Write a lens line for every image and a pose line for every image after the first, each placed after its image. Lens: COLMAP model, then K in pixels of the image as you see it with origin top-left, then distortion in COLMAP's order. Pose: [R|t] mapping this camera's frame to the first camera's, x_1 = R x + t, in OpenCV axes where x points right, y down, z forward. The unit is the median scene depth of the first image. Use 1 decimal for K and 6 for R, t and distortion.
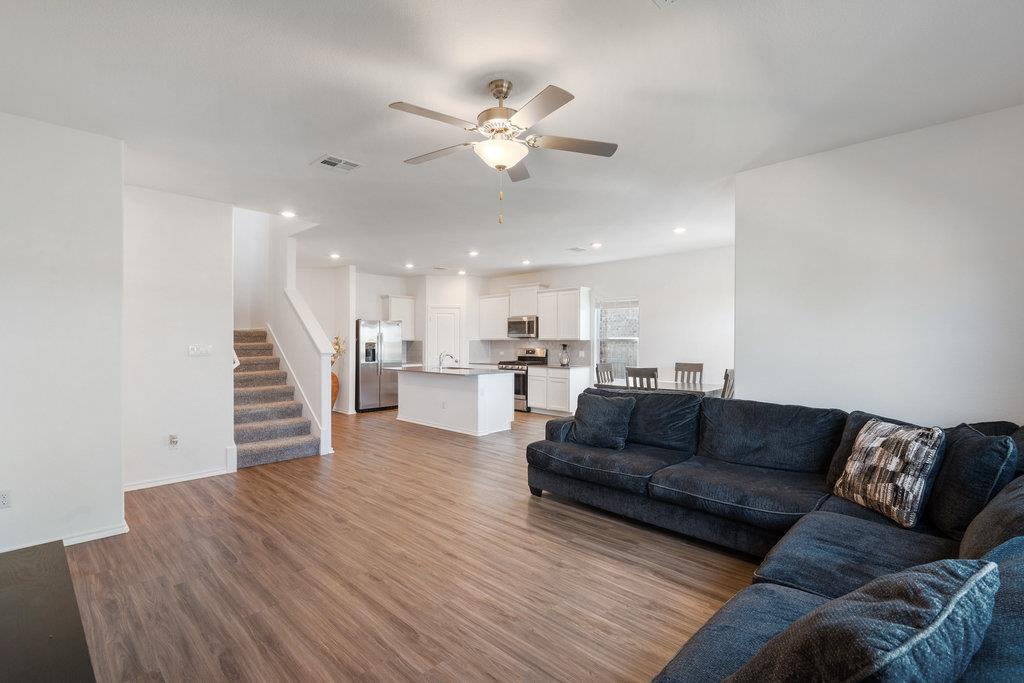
lens RADIAL K [[467.0, 0, 514.1], [0, 467.0, 345.3], [0, 0, 1]] dist [-0.001505, -0.003095]
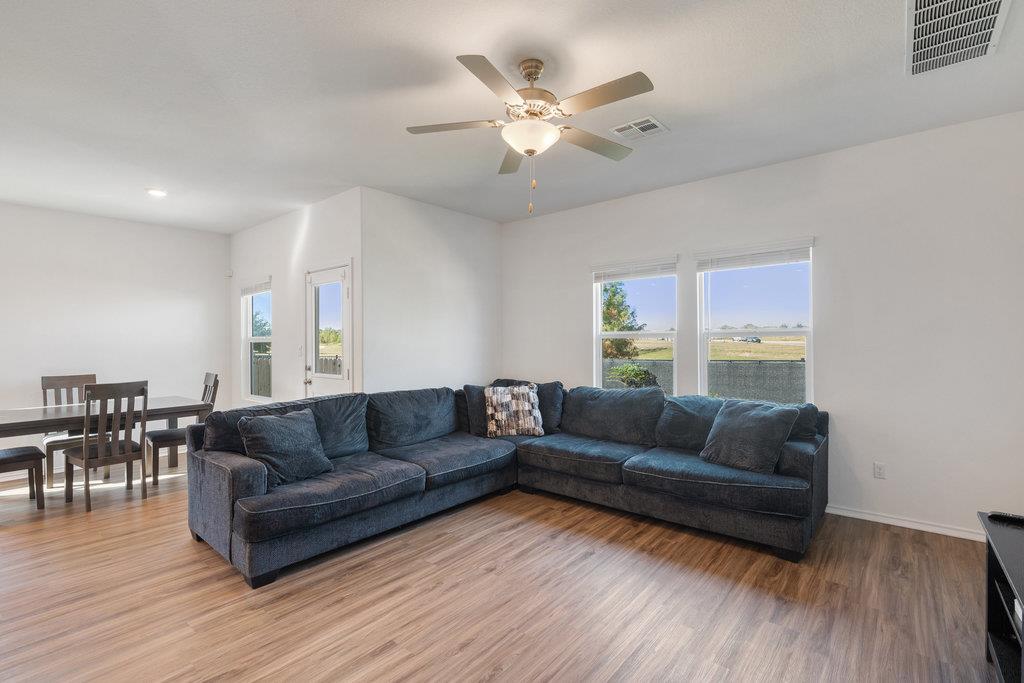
lens RADIAL K [[467.0, 0, 513.7], [0, 467.0, 340.3], [0, 0, 1]] dist [-0.001505, -0.003095]
pose [[-0.071279, -0.002902, 0.997452, -0.764362], [0.016789, 0.999851, 0.004108, -0.009594], [-0.997315, 0.017039, -0.071219, 0.883193]]
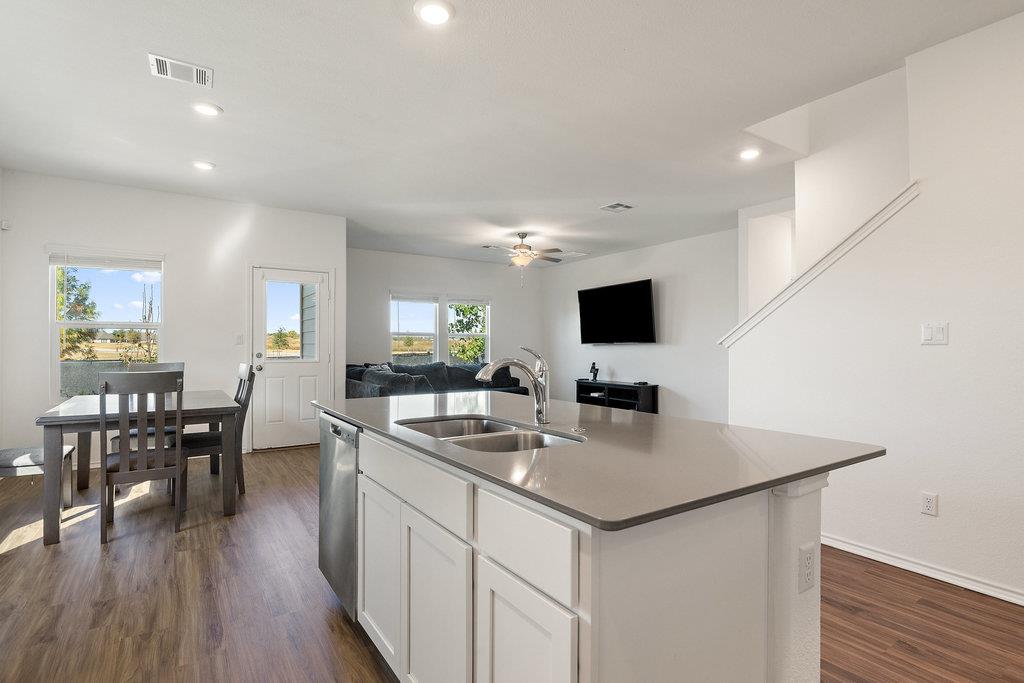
lens RADIAL K [[514.5, 0, 512.9], [0, 514.5, 343.5], [0, 0, 1]] dist [-0.000168, -0.004455]
pose [[-0.975942, -0.004504, 0.217985, -0.473775], [-0.003784, 0.999986, 0.003719, 0.023399], [-0.217999, 0.002805, -0.975945, 2.994182]]
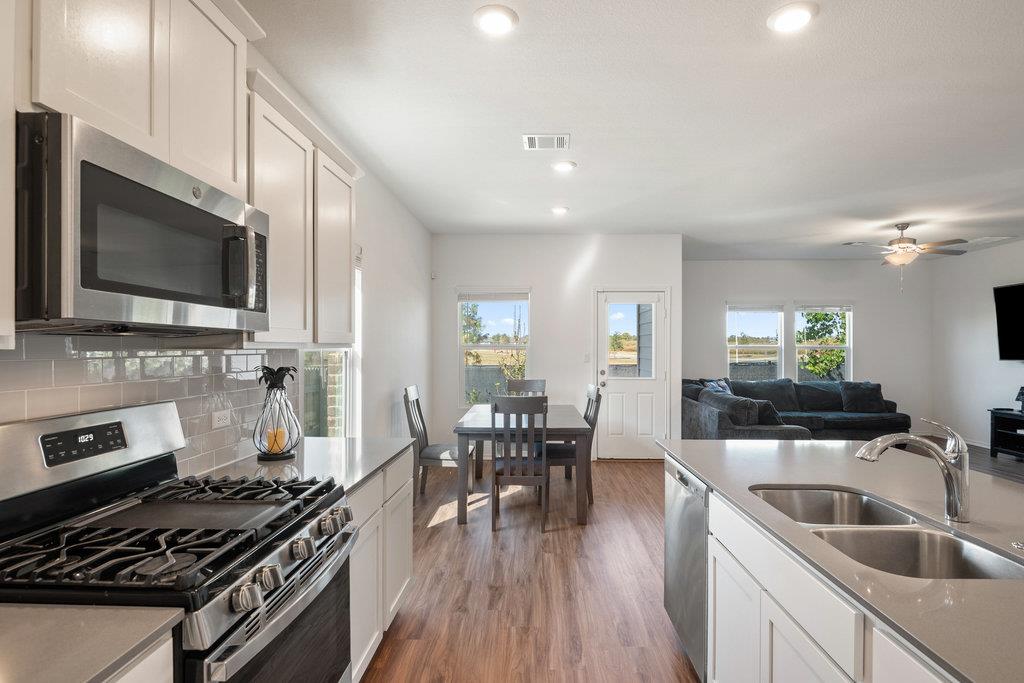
lens RADIAL K [[514.5, 0, 515.4], [0, 514.5, 349.5], [0, 0, 1]] dist [-0.000168, -0.004455]
pose [[-0.669177, -0.007169, 0.743068, -0.453217], [0.001303, 0.999941, 0.010821, -0.033103], [-0.743102, 0.008210, -0.669128, 2.996006]]
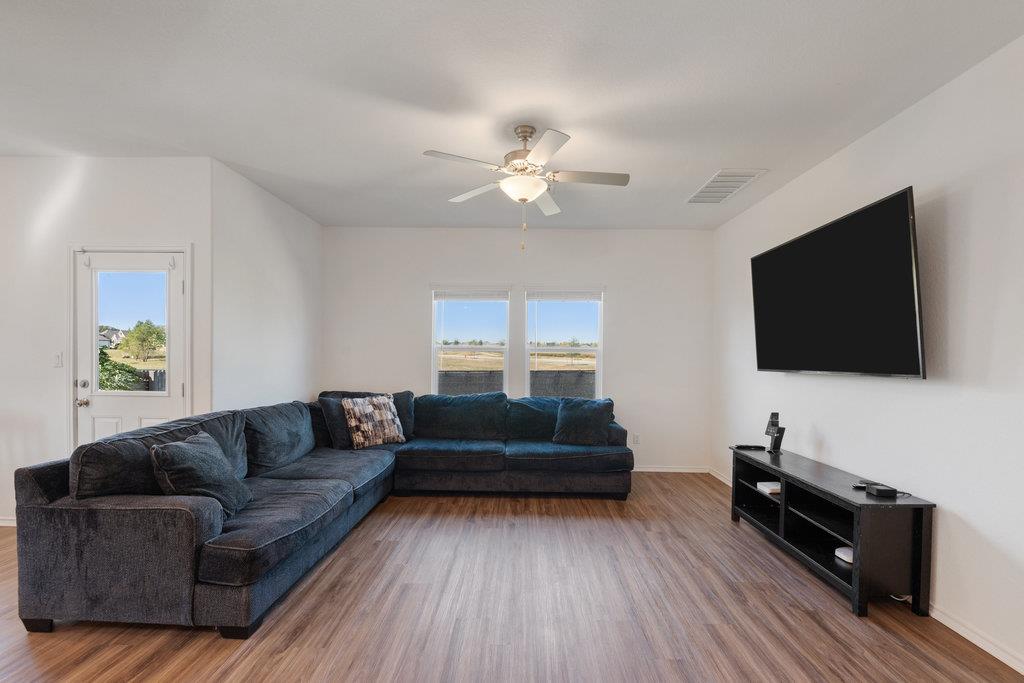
lens RADIAL K [[467.0, 0, 515.1], [0, 467.0, 363.4], [0, 0, 1]] dist [-0.001505, -0.003095]
pose [[-0.682044, -0.027335, 0.730800, -0.689421], [-0.008182, 0.999524, 0.029751, -0.012724], [-0.731265, 0.014313, -0.681943, 1.438998]]
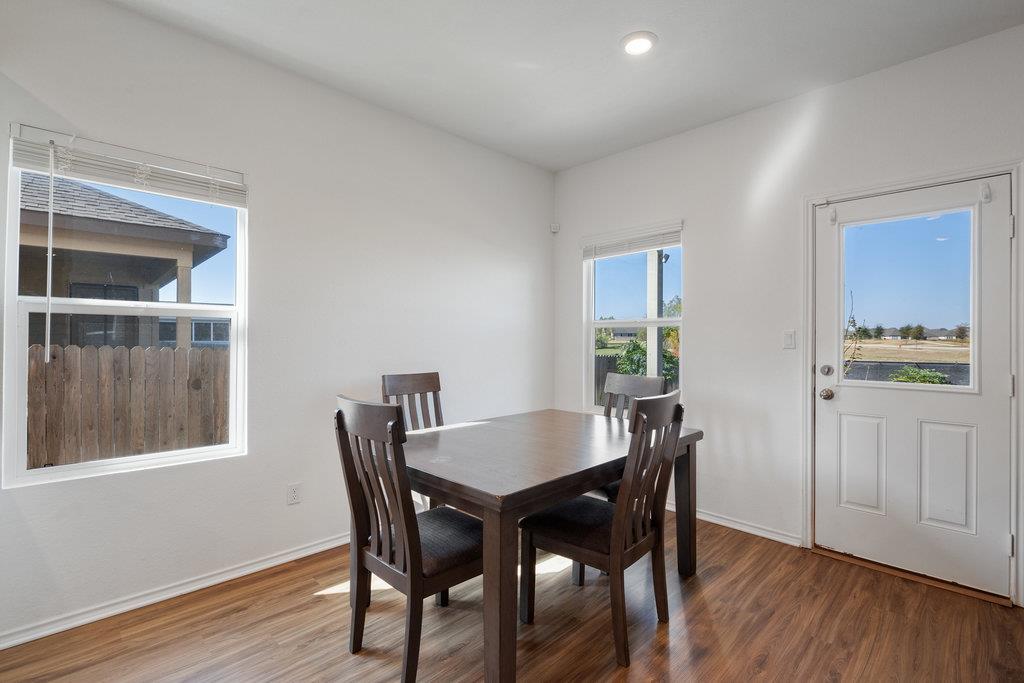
lens RADIAL K [[467.0, 0, 513.8], [0, 467.0, 334.0], [0, 0, 1]] dist [-0.001505, -0.003095]
pose [[0.041094, 0.006101, 0.999137, -0.098211], [0.002894, 0.999976, -0.006225, 0.012863], [-0.999151, 0.003147, 0.041075, 1.974455]]
